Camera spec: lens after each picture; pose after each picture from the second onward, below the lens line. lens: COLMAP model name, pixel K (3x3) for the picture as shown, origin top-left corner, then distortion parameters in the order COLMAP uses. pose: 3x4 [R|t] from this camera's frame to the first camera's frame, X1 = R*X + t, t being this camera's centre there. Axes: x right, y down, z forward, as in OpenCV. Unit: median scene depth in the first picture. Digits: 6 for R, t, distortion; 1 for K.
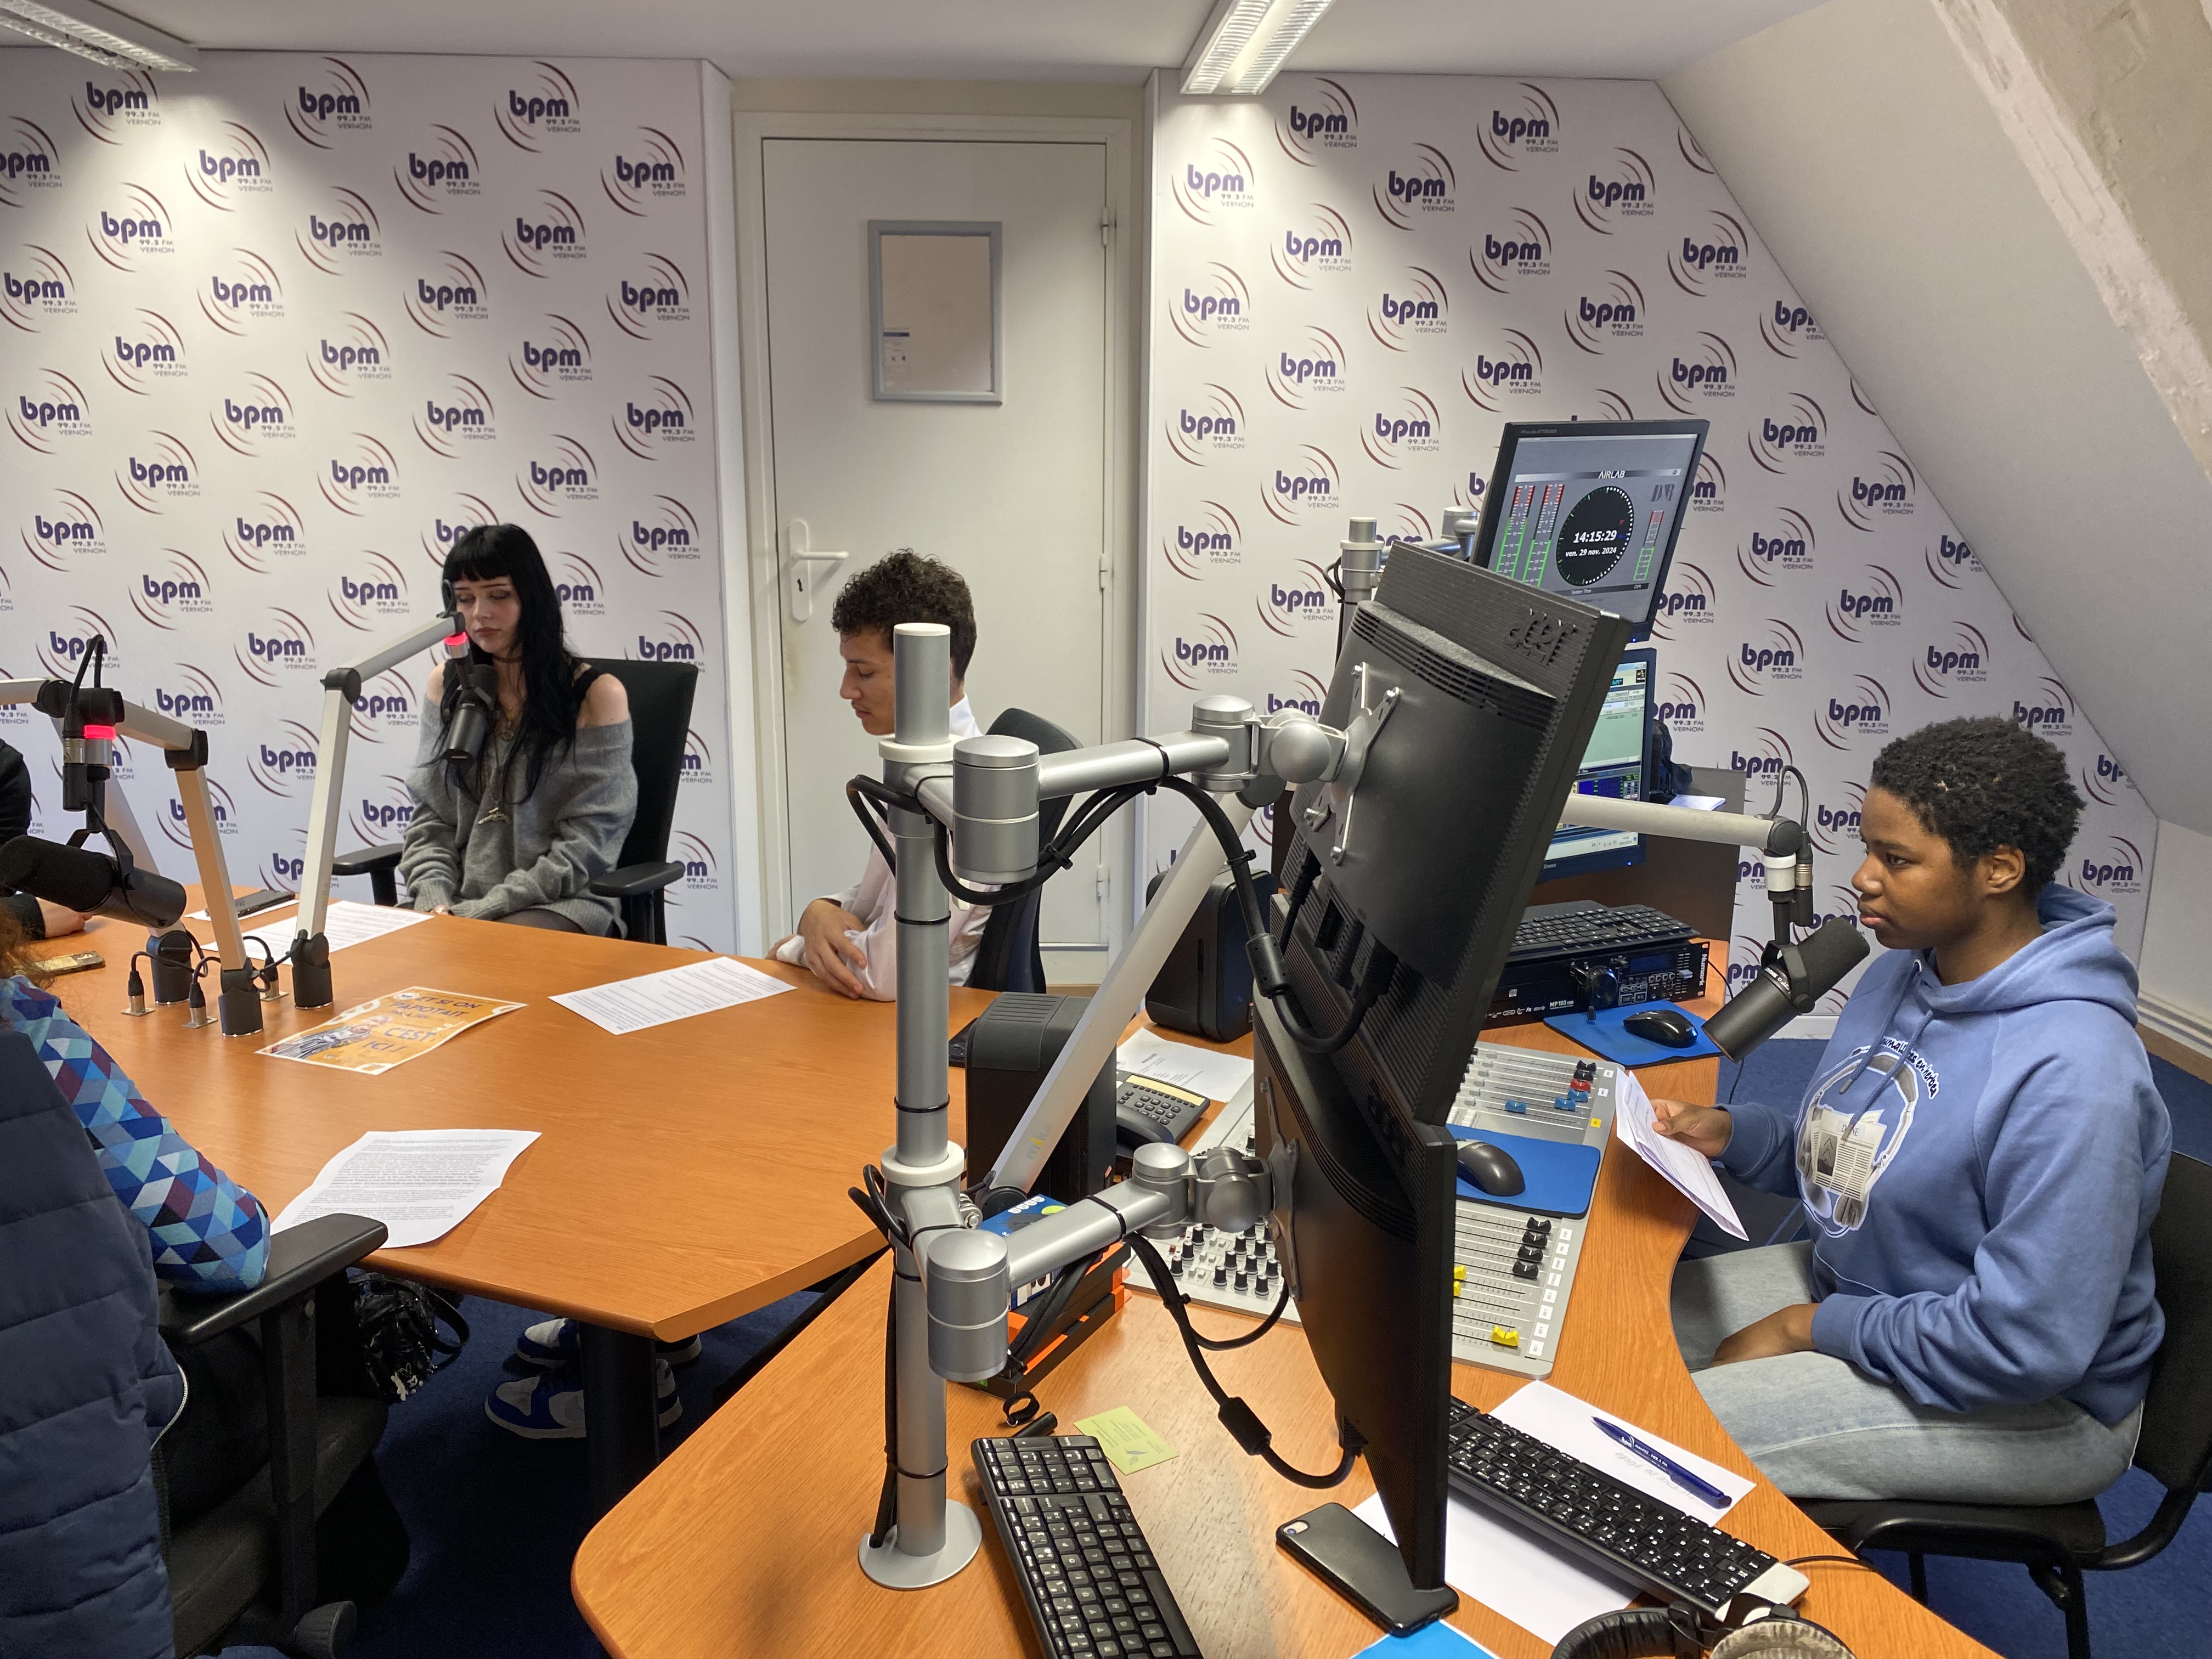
lens RADIAL K [[1682.3, 0, 1155.5], [0, 1682.3, 830.5], [0, 0, 1]] dist [0.001091, 0.001309]
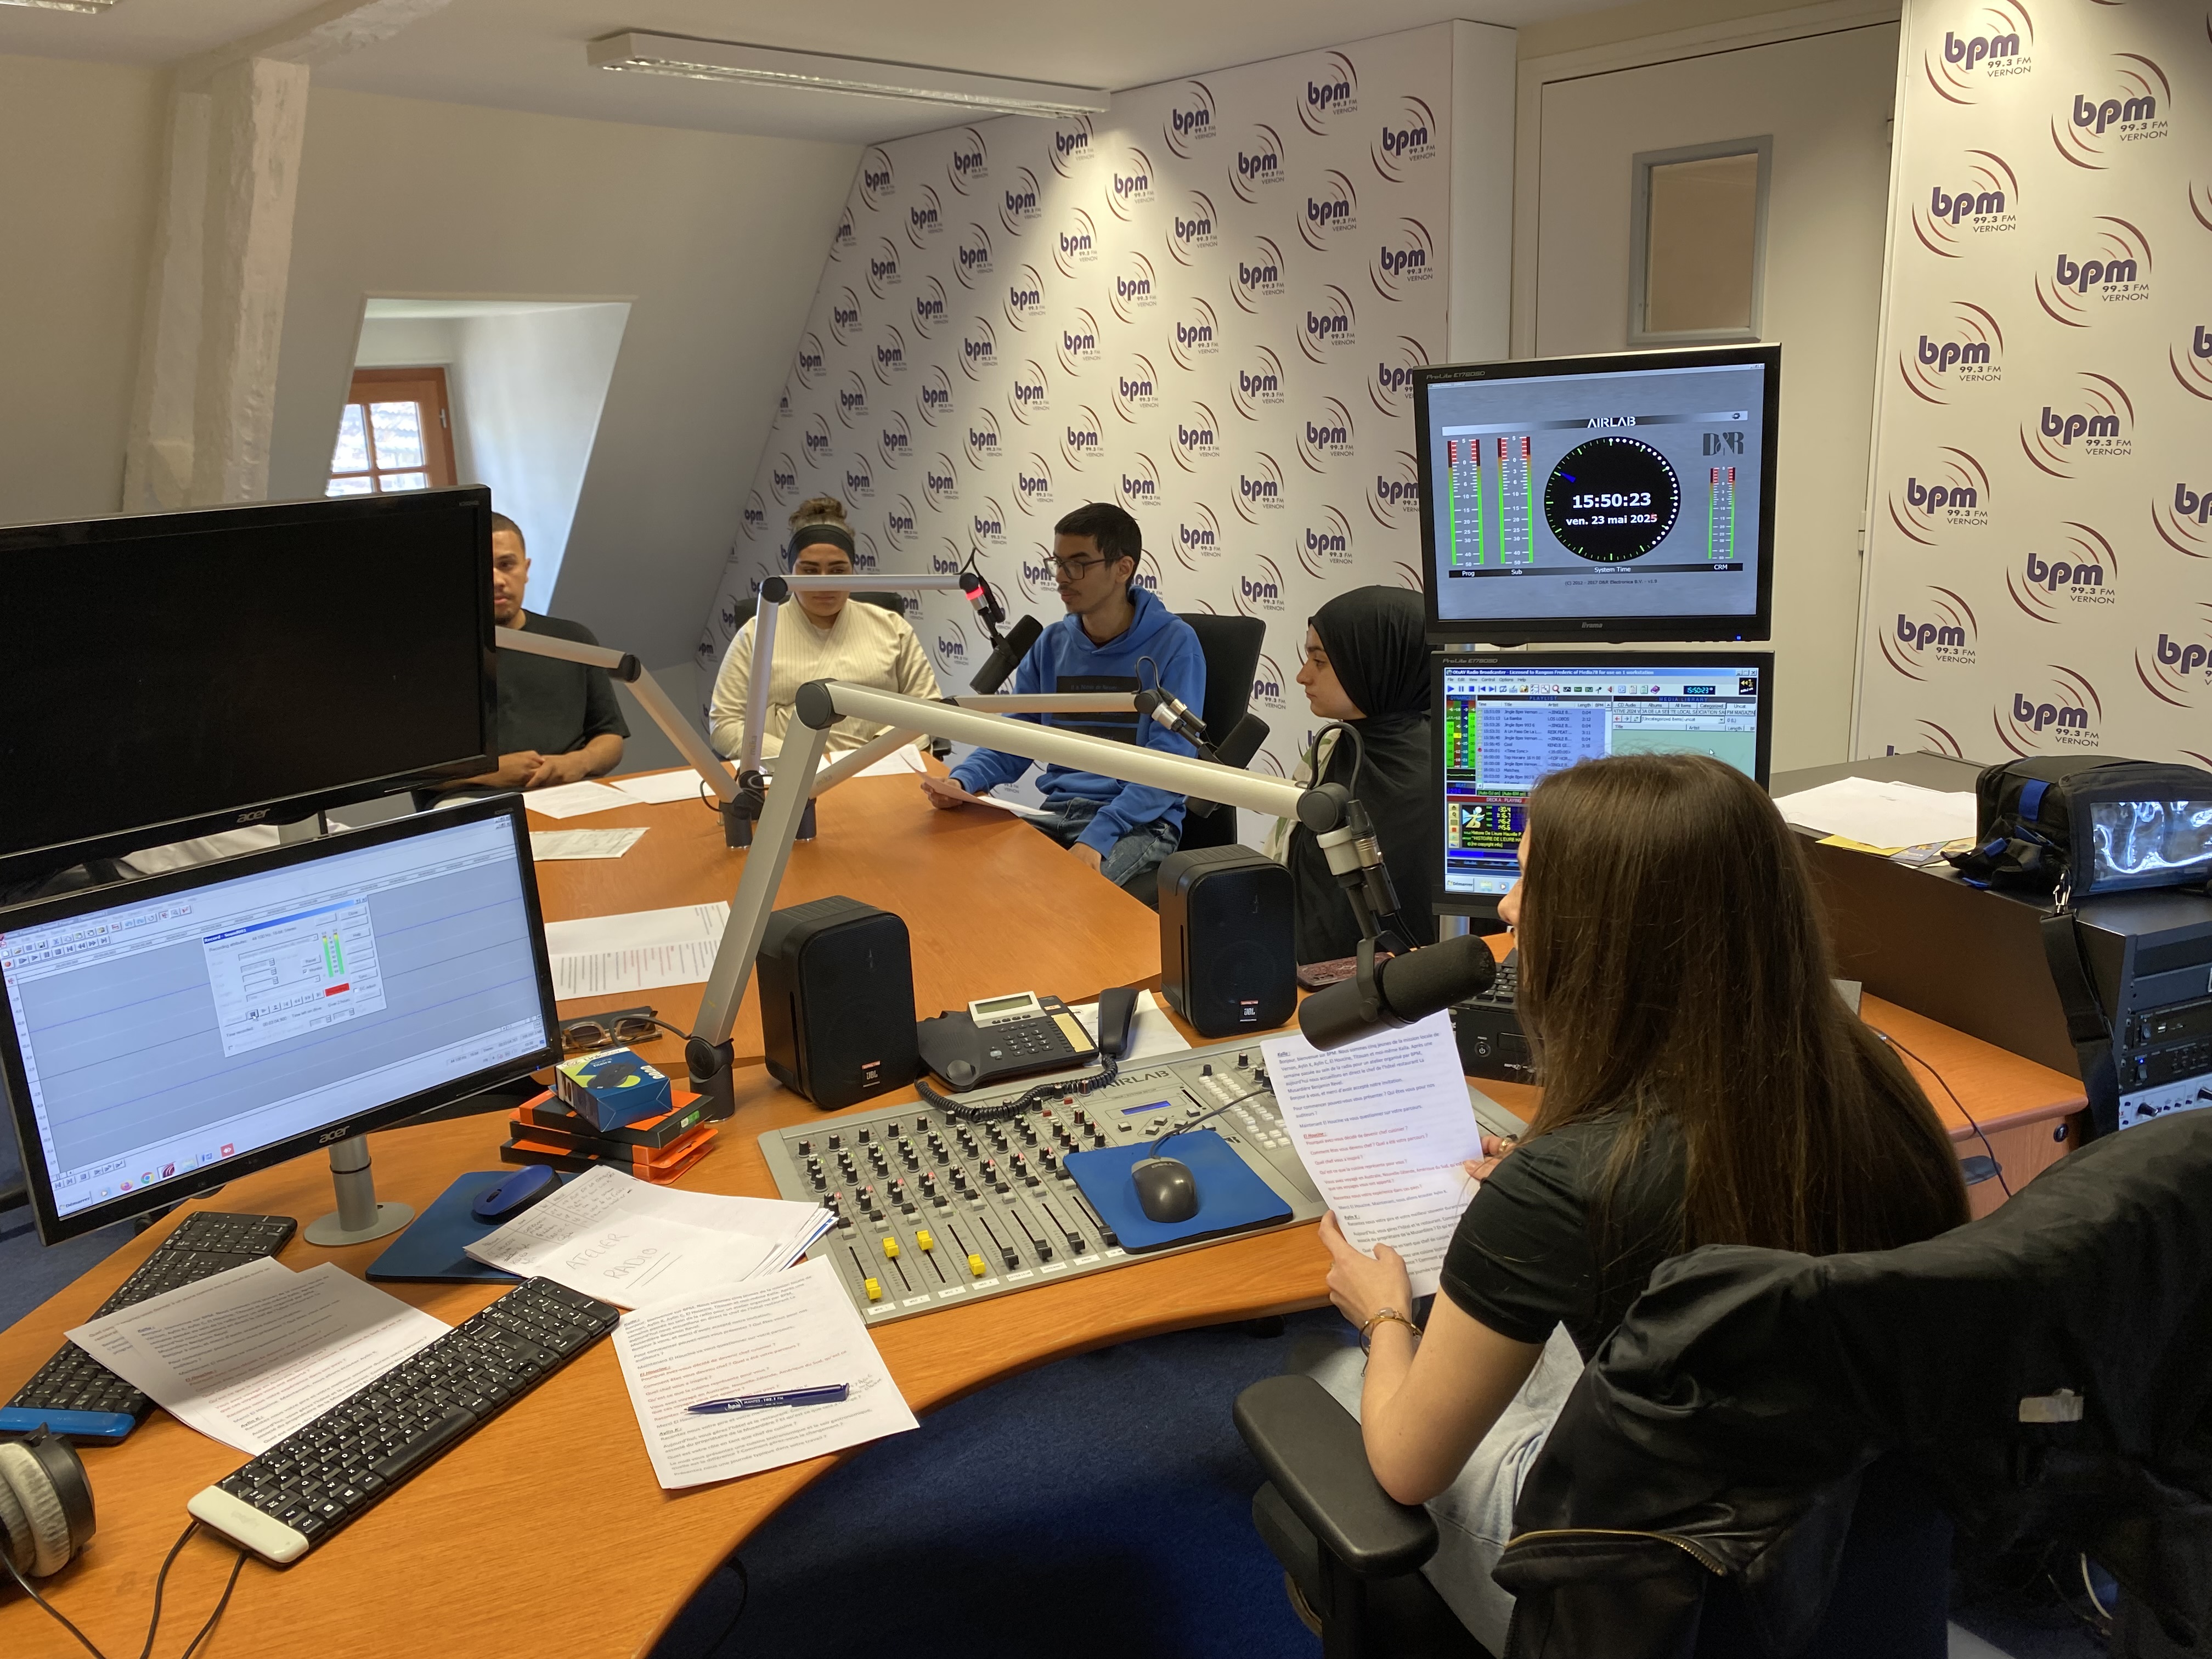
lens RADIAL K [[1706.1, 0, 1098.3], [0, 1706.1, 847.5], [0, 0, 1]] dist [0.000122, -0.002036]
pose [[0.655067, 0.161858, -0.738030, 0.417337], [-0.136612, 0.986059, 0.094997, -0.033833], [0.743118, 0.038594, 0.668047, 0.171424]]
